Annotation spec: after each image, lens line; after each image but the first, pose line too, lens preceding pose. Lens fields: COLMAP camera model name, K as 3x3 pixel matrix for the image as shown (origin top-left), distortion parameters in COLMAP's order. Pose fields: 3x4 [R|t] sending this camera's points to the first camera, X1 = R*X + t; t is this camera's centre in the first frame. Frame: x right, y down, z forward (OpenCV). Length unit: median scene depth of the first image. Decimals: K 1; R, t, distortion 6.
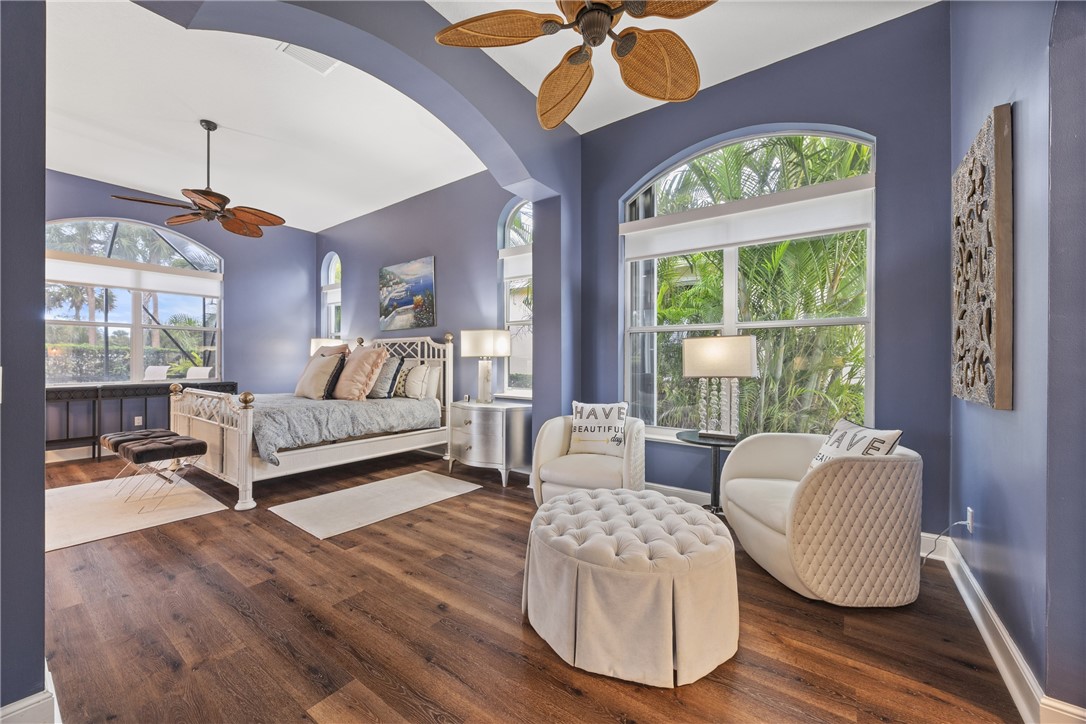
lens RADIAL K [[419.9, 0, 537.2], [0, 419.9, 359.3], [0, 0, 1]] dist [0.000415, 0.000060]
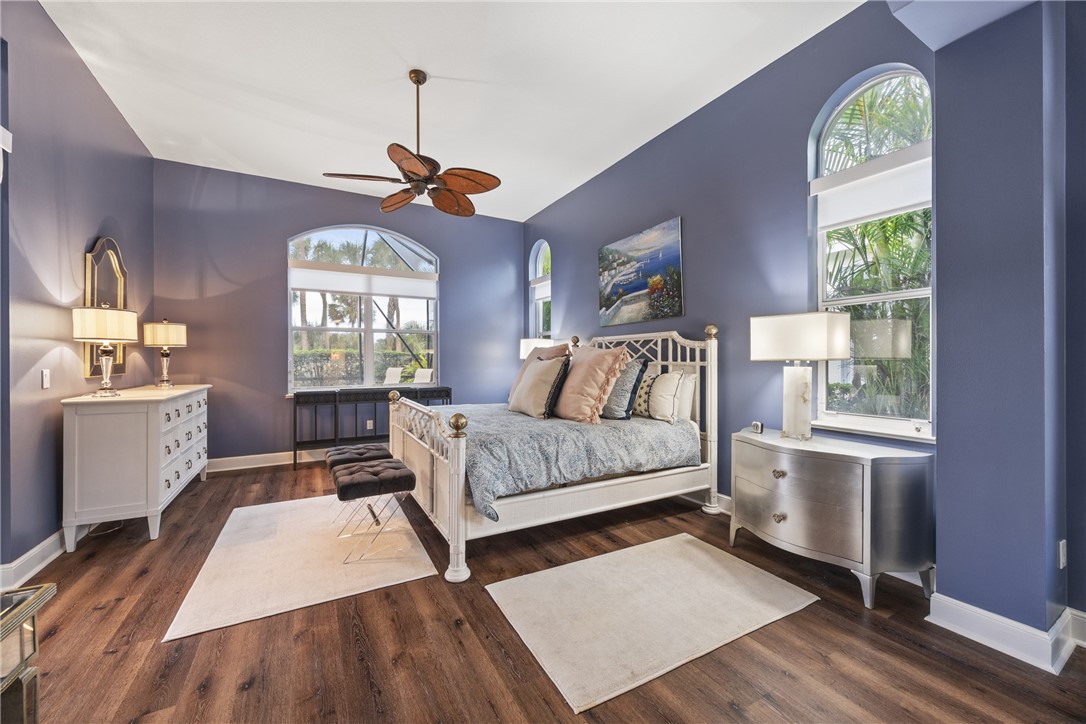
lens RADIAL K [[419.9, 0, 542.5], [0, 419.9, 361.2], [0, 0, 1]] dist [0.000415, 0.000060]
pose [[0.915285, -0.003542, -0.402791, -0.205647], [0.005521, 0.999978, 0.003751, -0.008138], [0.402768, -0.005657, 0.915284, 0.305455]]
